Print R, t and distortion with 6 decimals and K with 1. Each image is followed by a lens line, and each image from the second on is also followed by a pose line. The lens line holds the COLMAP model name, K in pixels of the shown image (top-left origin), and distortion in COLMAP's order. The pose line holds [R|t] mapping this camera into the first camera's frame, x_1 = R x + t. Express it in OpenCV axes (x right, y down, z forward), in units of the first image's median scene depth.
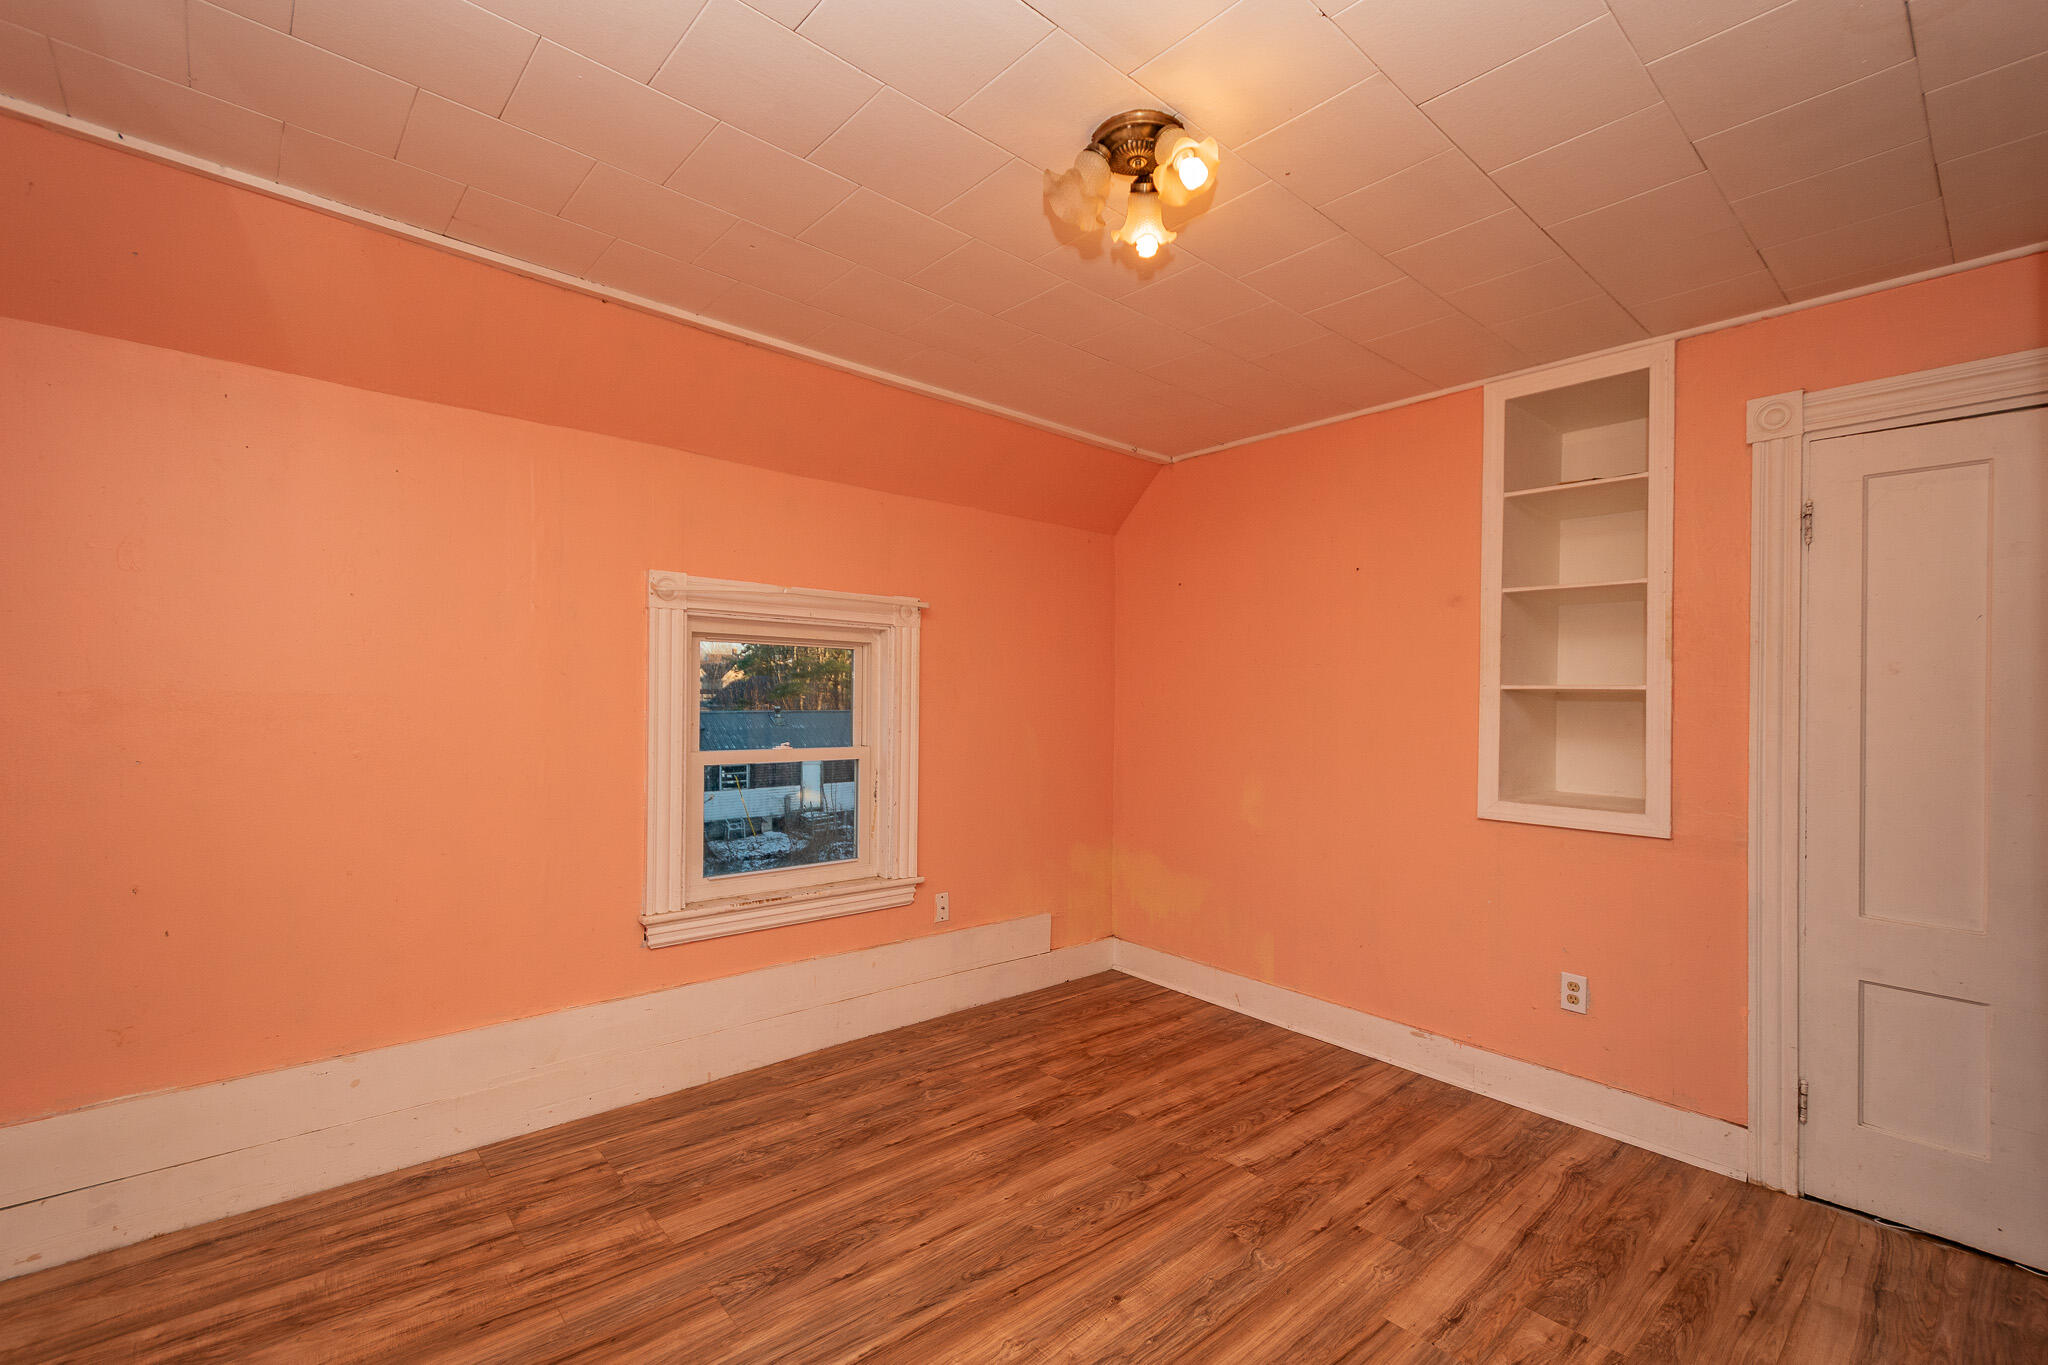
lens RADIAL K [[900.8, 0, 1043.3], [0, 900.8, 696.5], [0, 0, 1]] dist [0.012111, -0.004717]
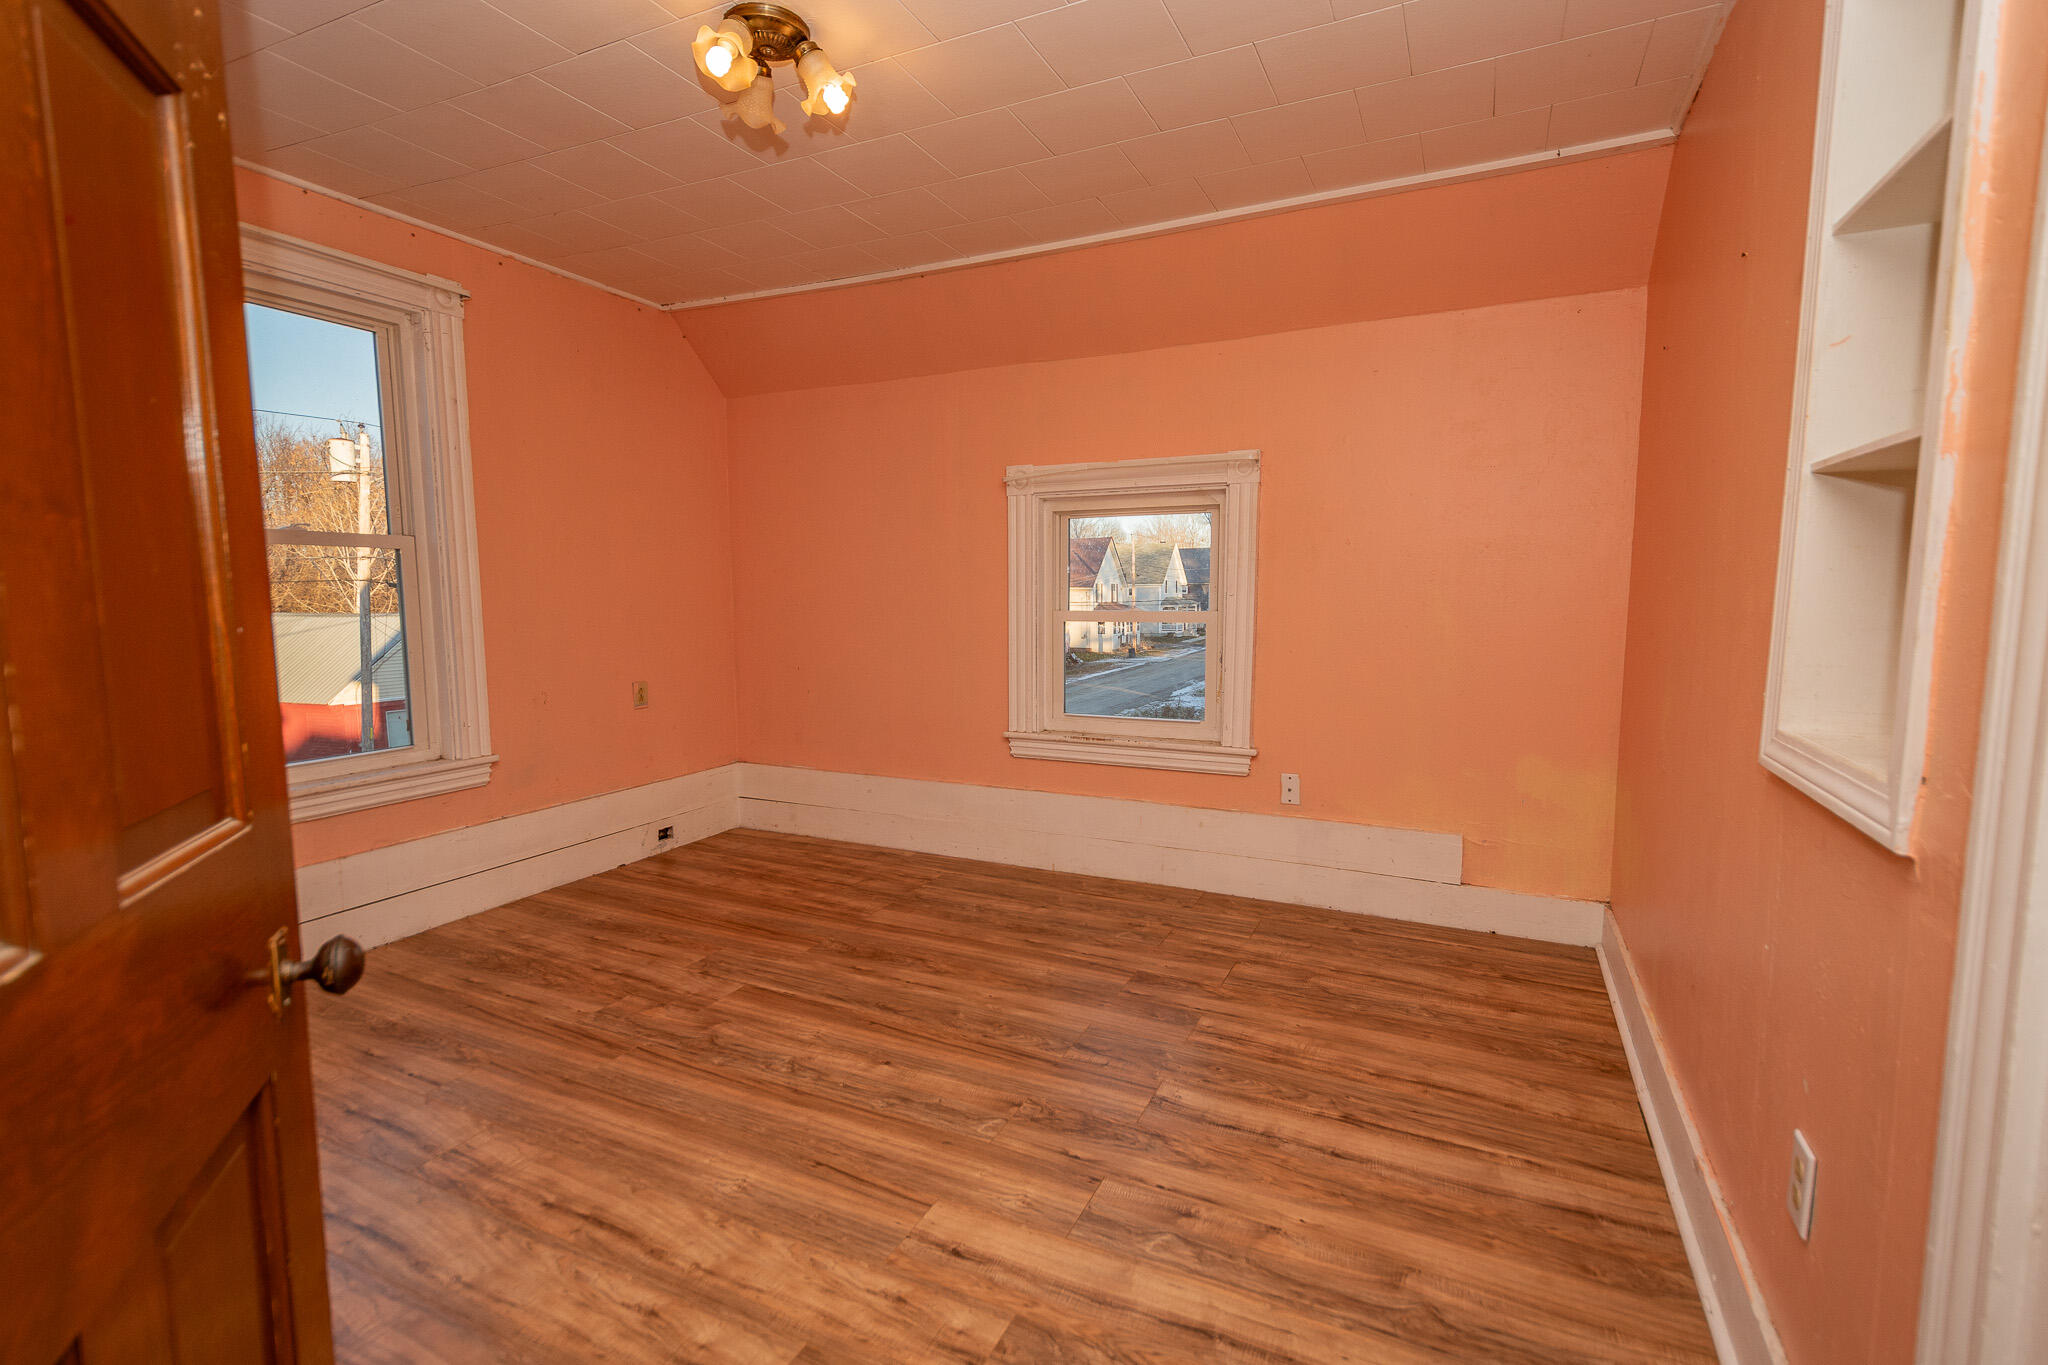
lens RADIAL K [[900.8, 0, 971.6], [0, 900.8, 694.3], [0, 0, 1]] dist [0.012111, -0.004717]
pose [[0.369543, 0.096946, -0.924142, 0.831071], [0.011436, 0.993993, 0.108847, 0.046306], [0.929143, -0.050792, 0.366215, 0.500950]]
